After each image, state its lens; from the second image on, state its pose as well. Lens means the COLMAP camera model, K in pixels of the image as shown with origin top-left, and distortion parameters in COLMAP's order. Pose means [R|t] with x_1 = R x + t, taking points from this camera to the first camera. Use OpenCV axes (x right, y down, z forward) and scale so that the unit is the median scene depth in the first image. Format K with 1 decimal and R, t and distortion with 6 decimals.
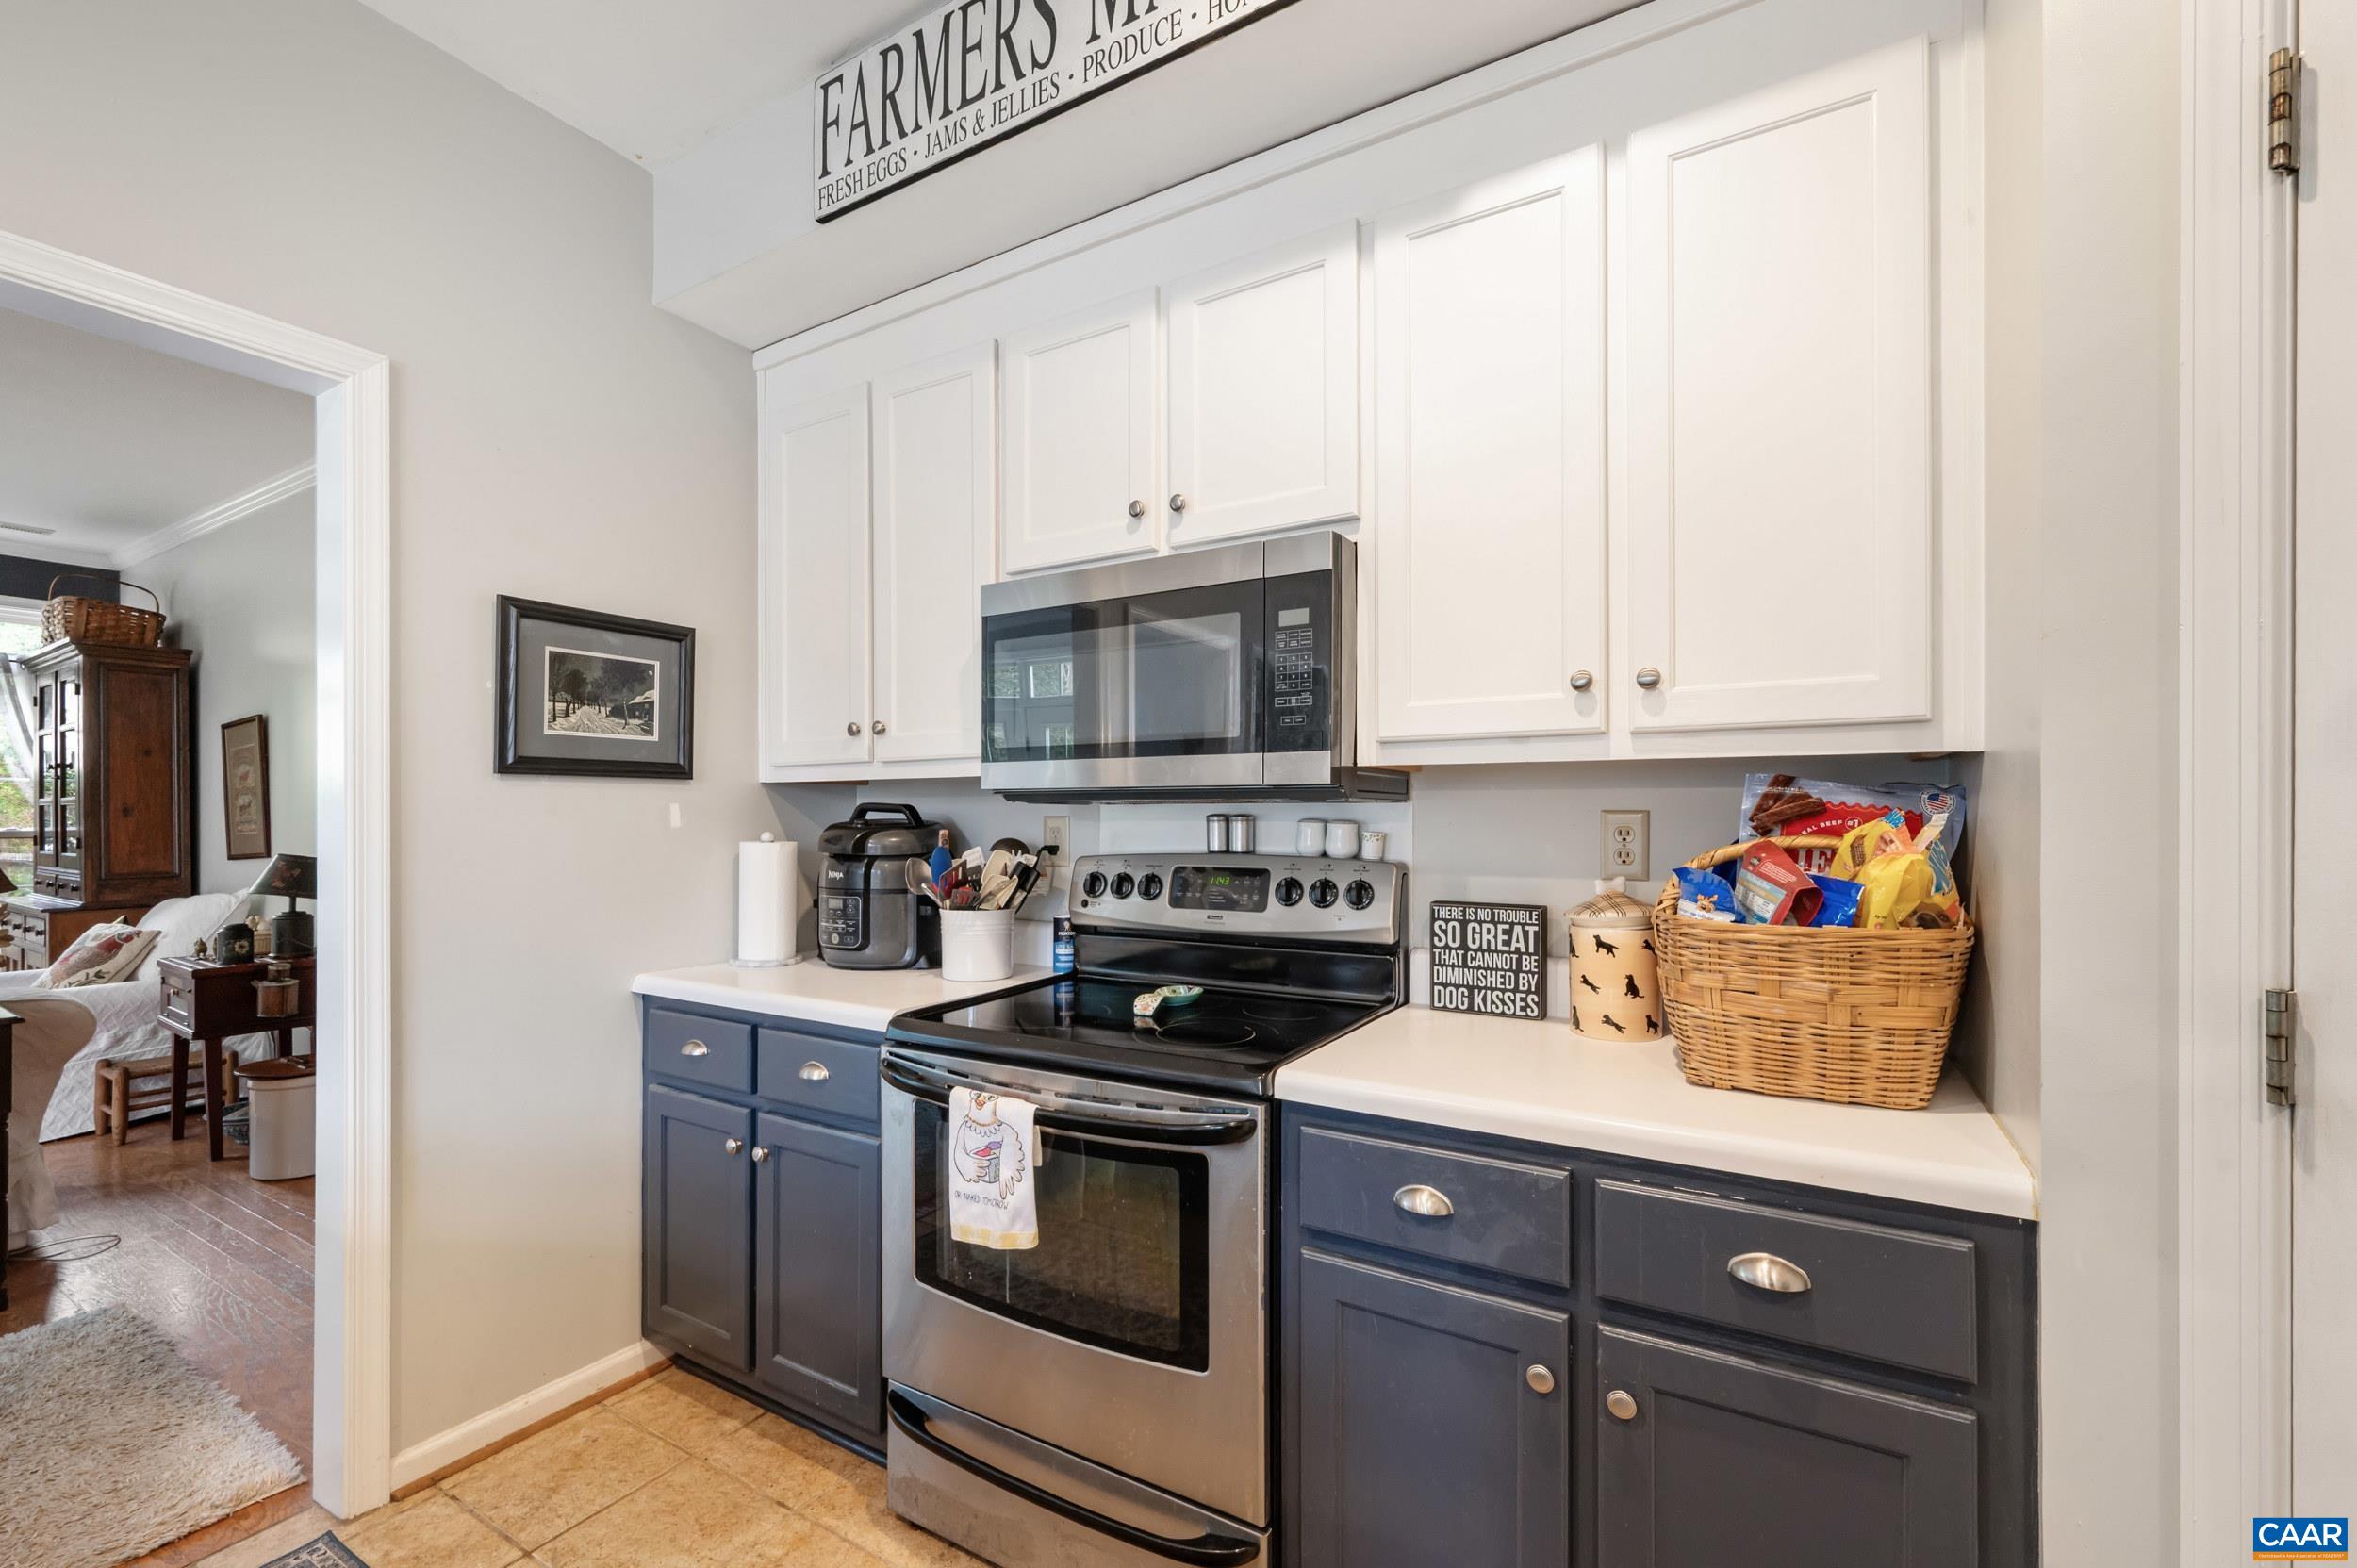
lens RADIAL K [[1022.4, 0, 1136.7], [0, 1022.4, 821.1], [0, 0, 1]] dist [-0.001229, 0.000955]
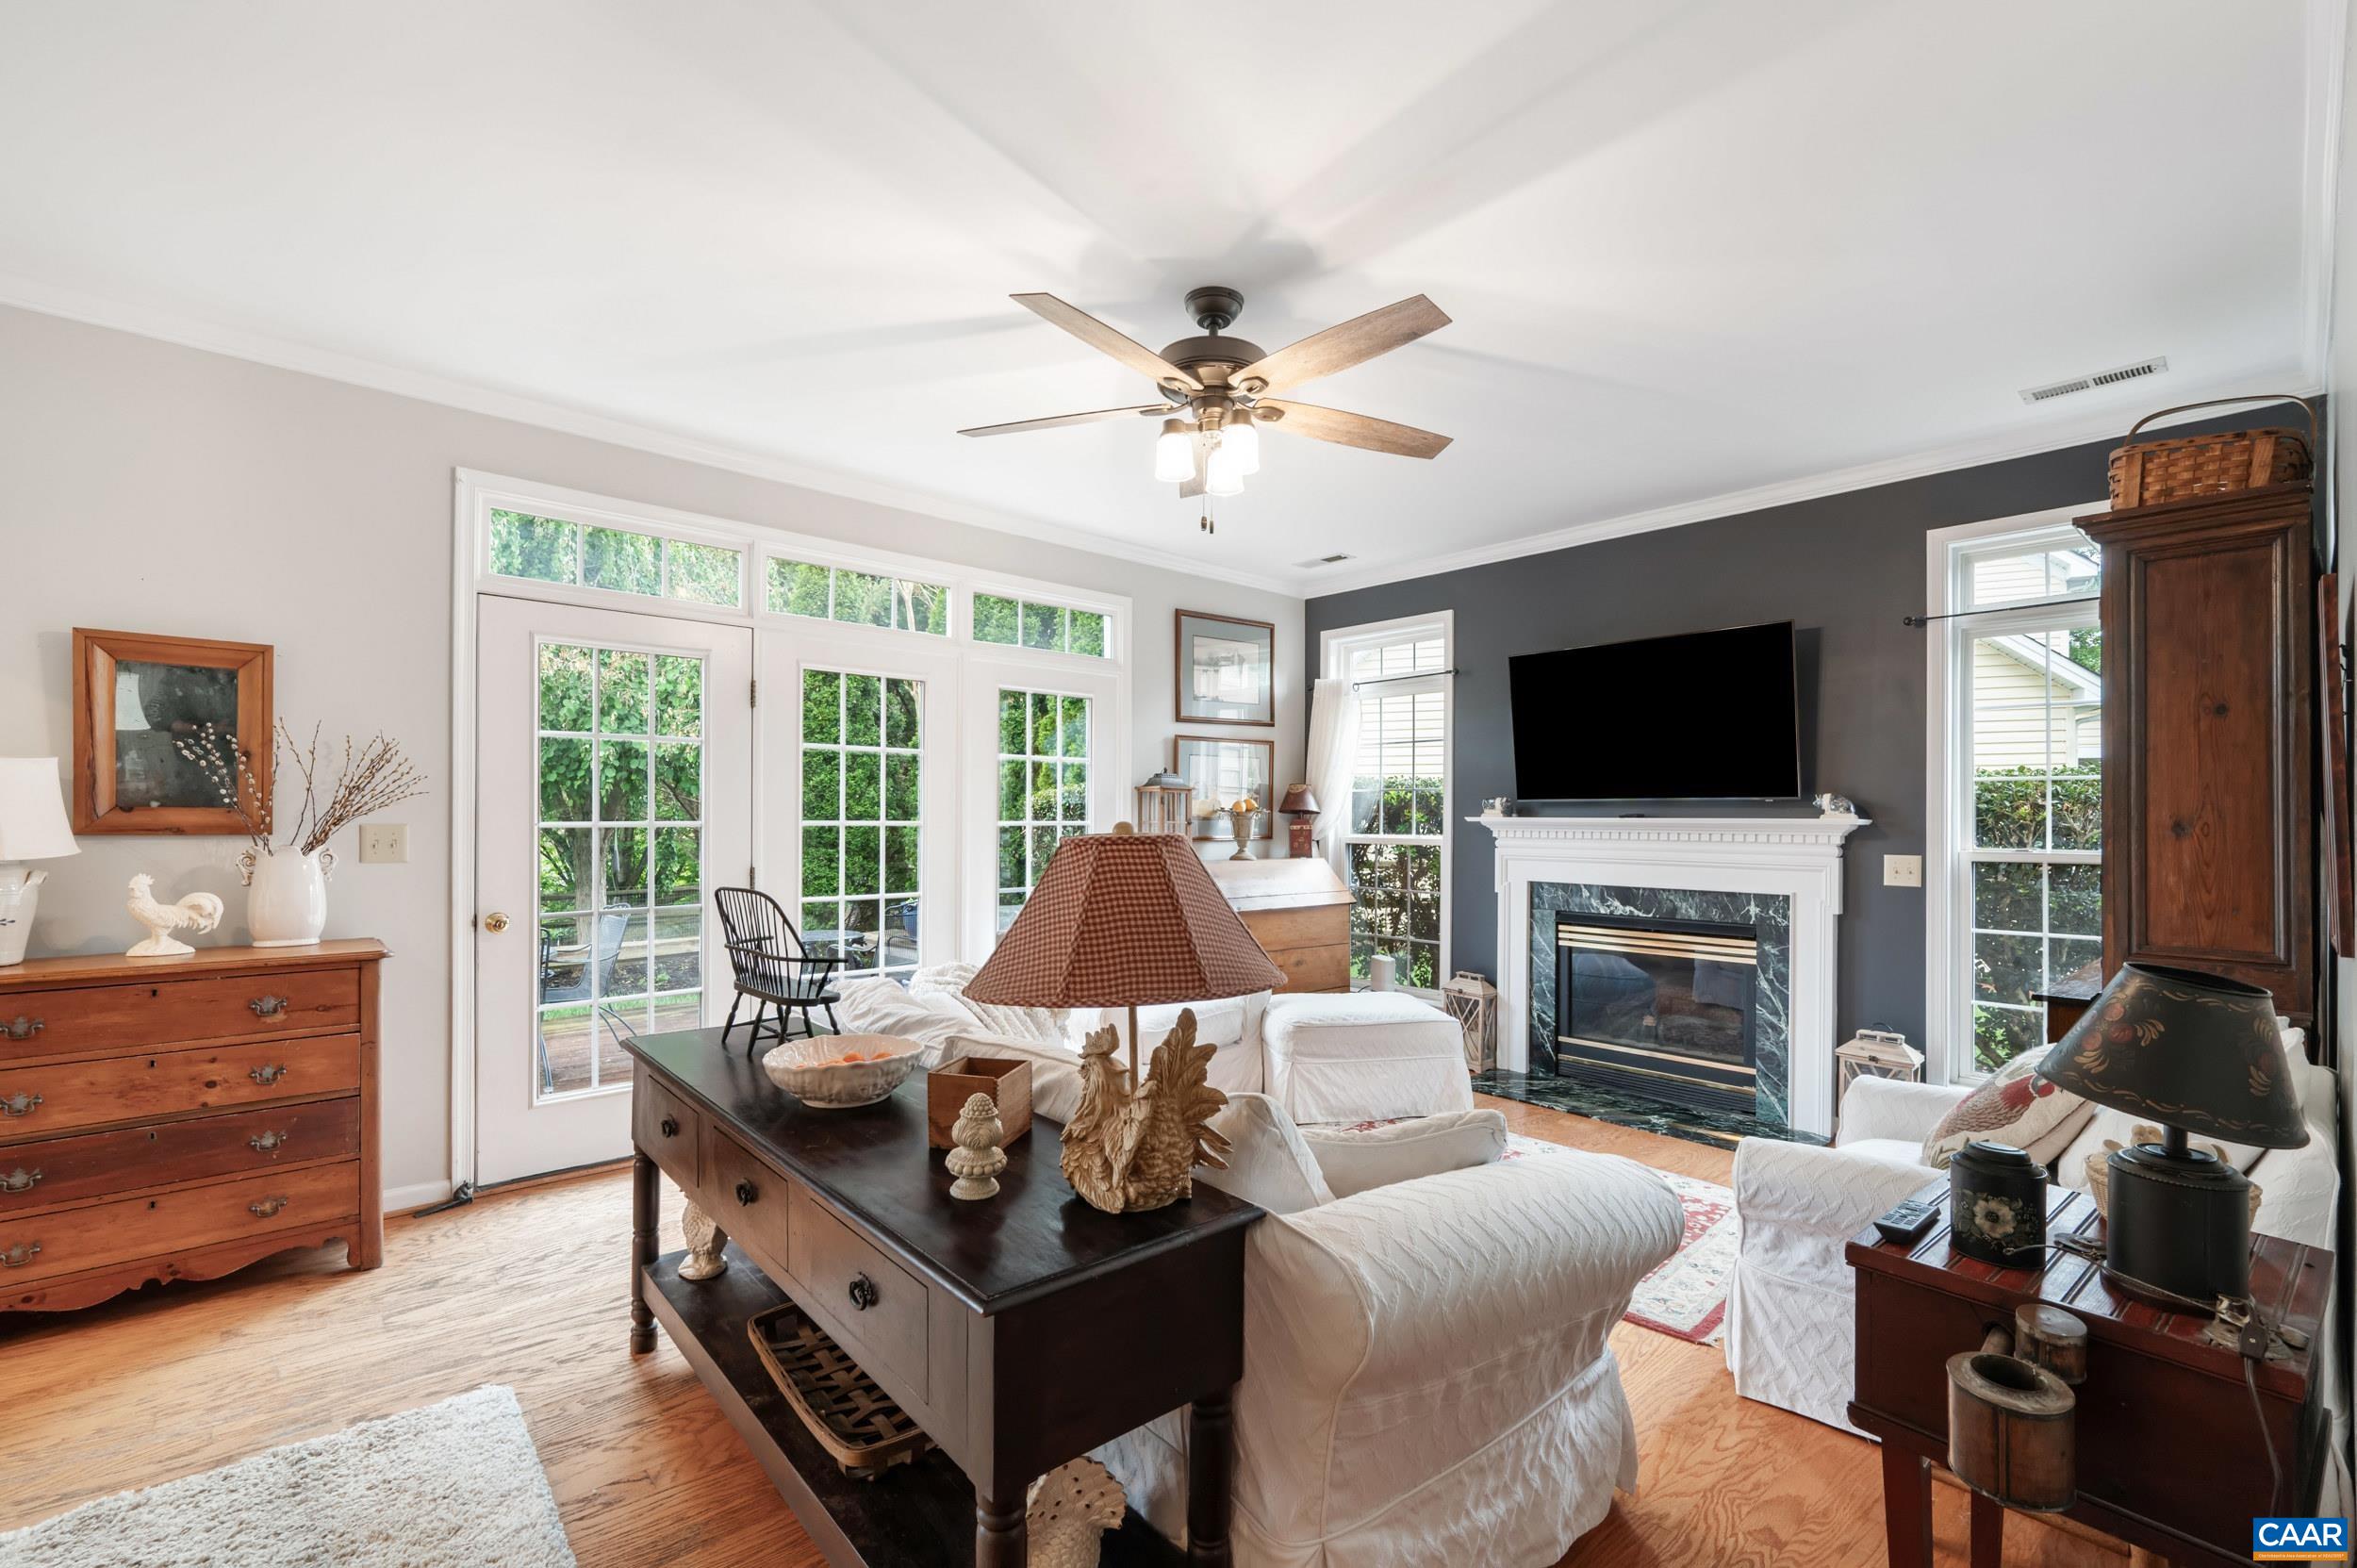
lens RADIAL K [[1022.4, 0, 1176.2], [0, 1022.4, 813.5], [0, 0, 1]] dist [-0.001229, 0.000955]
pose [[-0.252581, -0.005226, -0.967562, -0.962305], [-0.009038, 0.999955, -0.003041, -0.028498], [0.967533, 0.007977, -0.252617, 1.699495]]
